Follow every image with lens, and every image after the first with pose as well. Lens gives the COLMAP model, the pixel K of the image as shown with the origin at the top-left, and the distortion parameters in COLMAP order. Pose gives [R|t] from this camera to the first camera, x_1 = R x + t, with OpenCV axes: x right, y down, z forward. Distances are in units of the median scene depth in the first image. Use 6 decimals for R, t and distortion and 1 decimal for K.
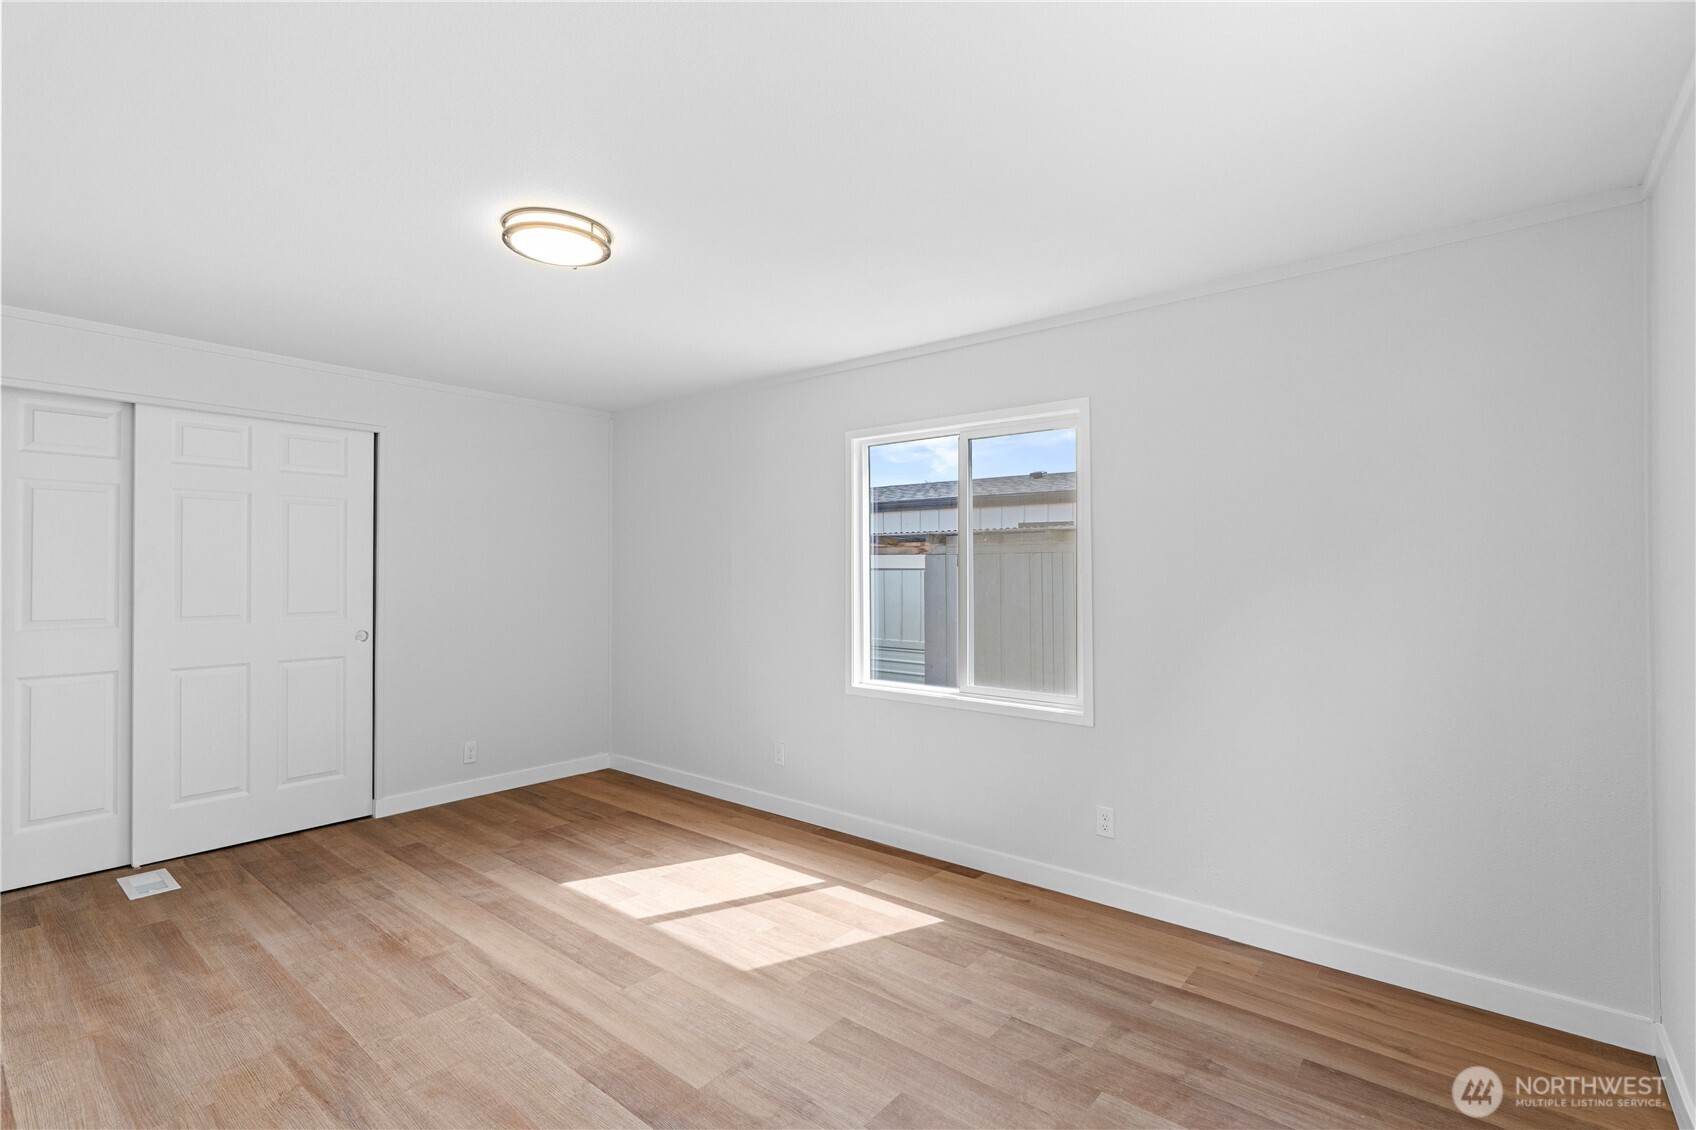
lens RADIAL K [[805.8, 0, 882.5], [0, 805.8, 555.7], [0, 0, 1]] dist [-0.009853, 0.000332]
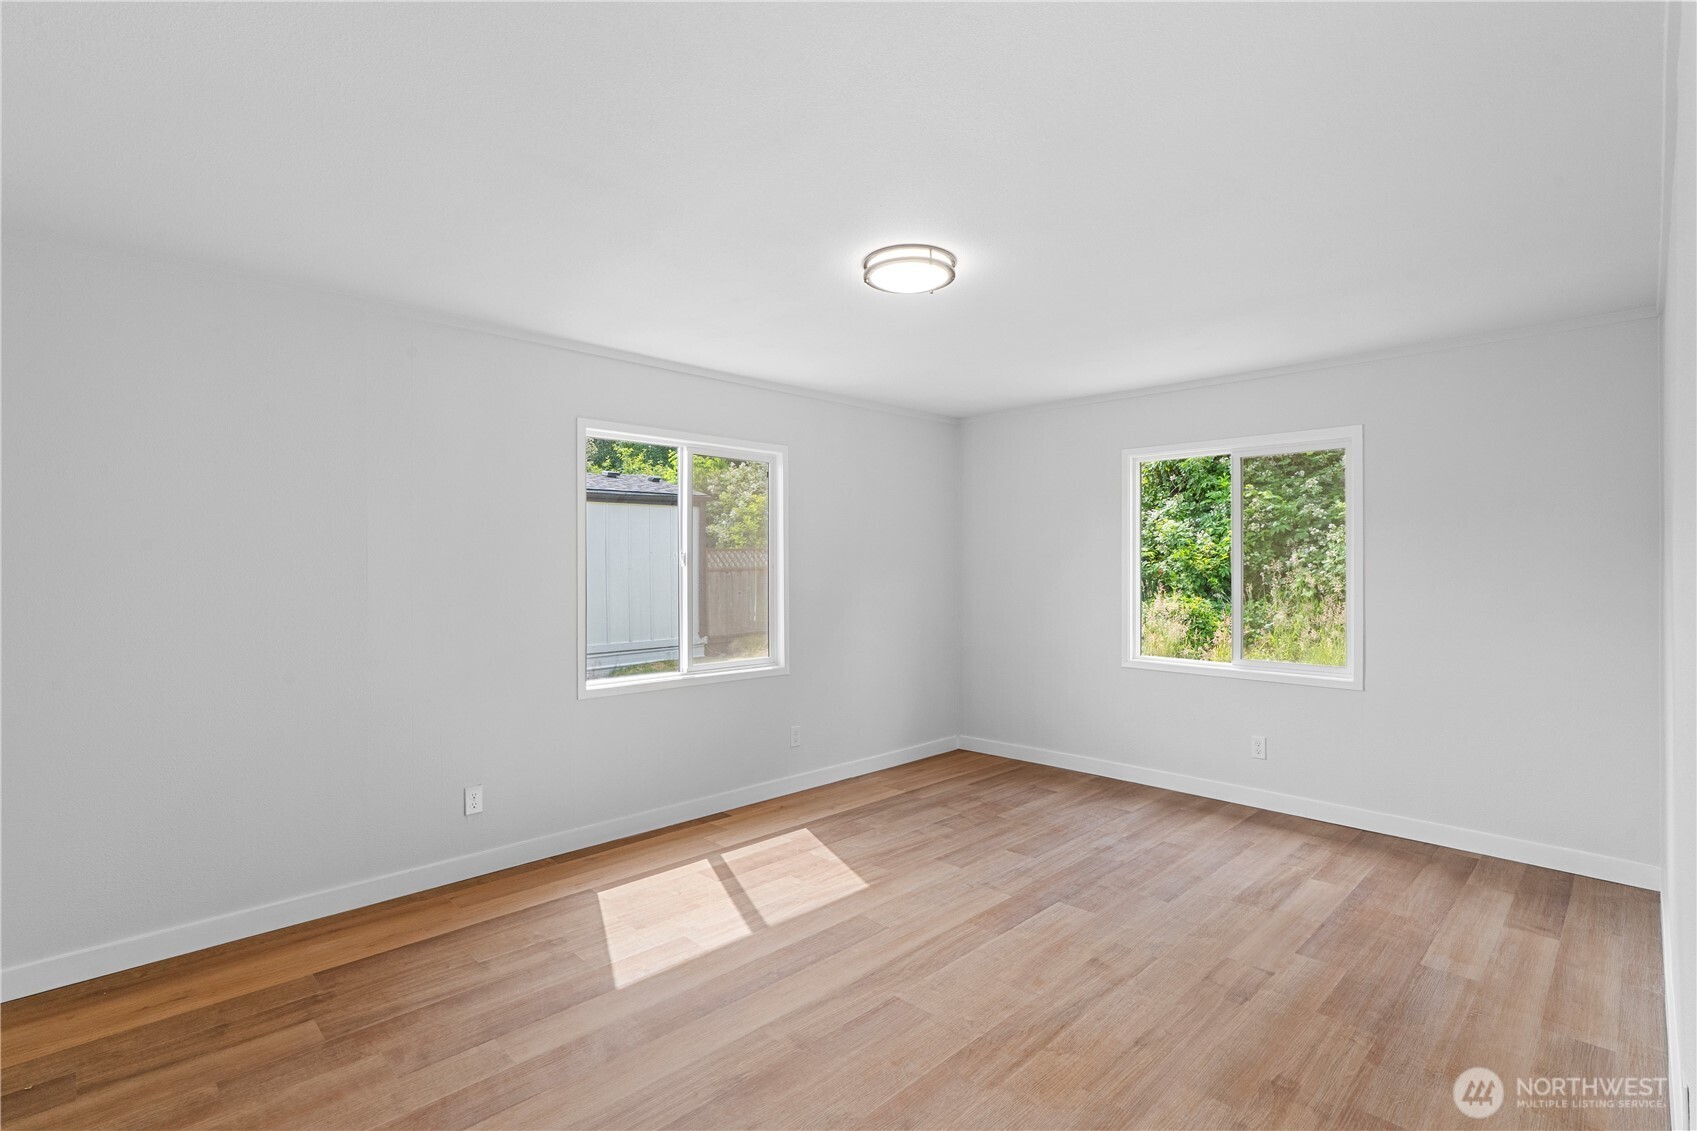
lens RADIAL K [[806.3, 0, 851.3], [0, 806.3, 559.2], [0, 0, 1]] dist [-0.009853, 0.000332]
pose [[0.100233, 0.003283, 0.994959, -1.262993], [-0.017976, 0.999837, -0.001488, 0.004698], [-0.994802, -0.017736, 0.100276, 0.798766]]
